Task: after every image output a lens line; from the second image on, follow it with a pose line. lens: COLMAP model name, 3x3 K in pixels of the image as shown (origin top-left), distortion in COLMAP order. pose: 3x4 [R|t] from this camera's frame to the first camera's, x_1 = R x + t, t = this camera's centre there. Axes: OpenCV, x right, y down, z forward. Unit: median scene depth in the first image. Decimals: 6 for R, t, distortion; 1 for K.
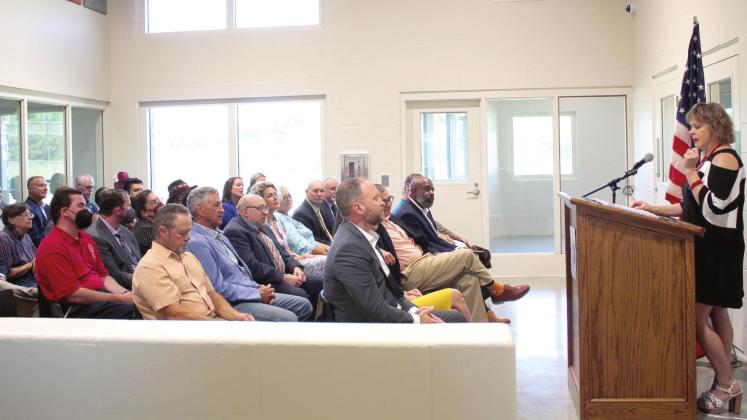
lens RADIAL K [[733.1, 0, 397.6], [0, 733.1, 160.2], [0, 0, 1]] dist [-0.089468, 0.000000]
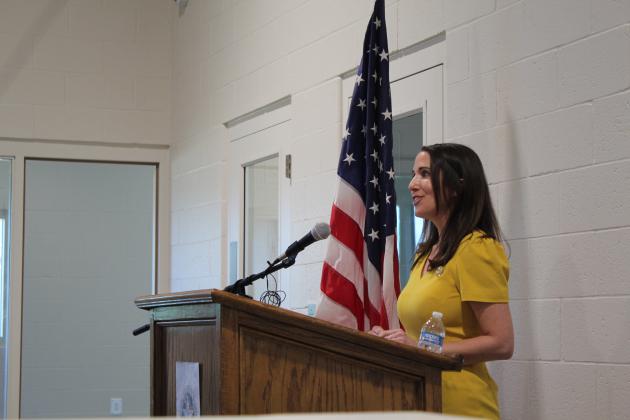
lens RADIAL K [[1452.0, 0, 314.6], [0, 1452.0, 207.5], [0, 0, 1]] dist [0.100969, 0.000000]
pose [[0.886116, 0.060709, 0.459471, -0.105414], [-0.020356, 0.995525, -0.092278, 0.063560], [-0.463017, 0.072416, 0.883386, 0.097216]]
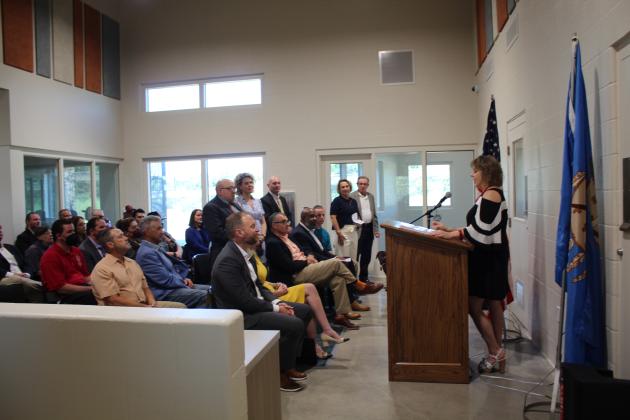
lens RADIAL K [[505.2, 0, 321.0], [0, 505.2, 210.9], [0, 0, 1]] dist [-0.109962, 0.018795]
pose [[0.998515, -0.004860, -0.054266, 0.130378], [0.006498, 0.999527, 0.030059, -0.002993], [0.054094, -0.030367, 0.998074, 0.003238]]
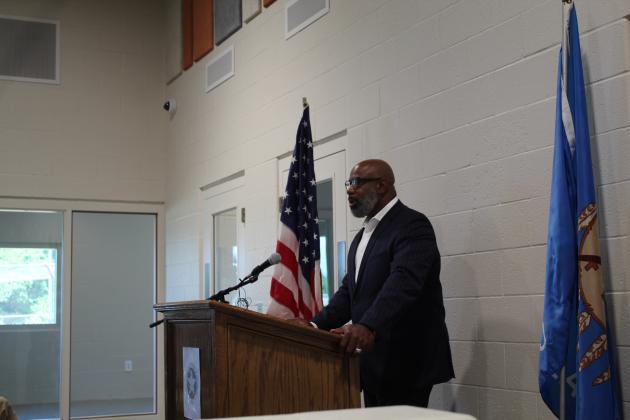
lens RADIAL K [[889.7, 0, 315.5], [0, 889.7, 213.0], [0, 0, 1]] dist [-0.037112, 0.000000]
pose [[0.848325, 0.065437, 0.525417, -0.101723], [-0.001812, 0.992687, -0.120706, 0.054046], [-0.529473, 0.101446, 0.842239, 0.153307]]
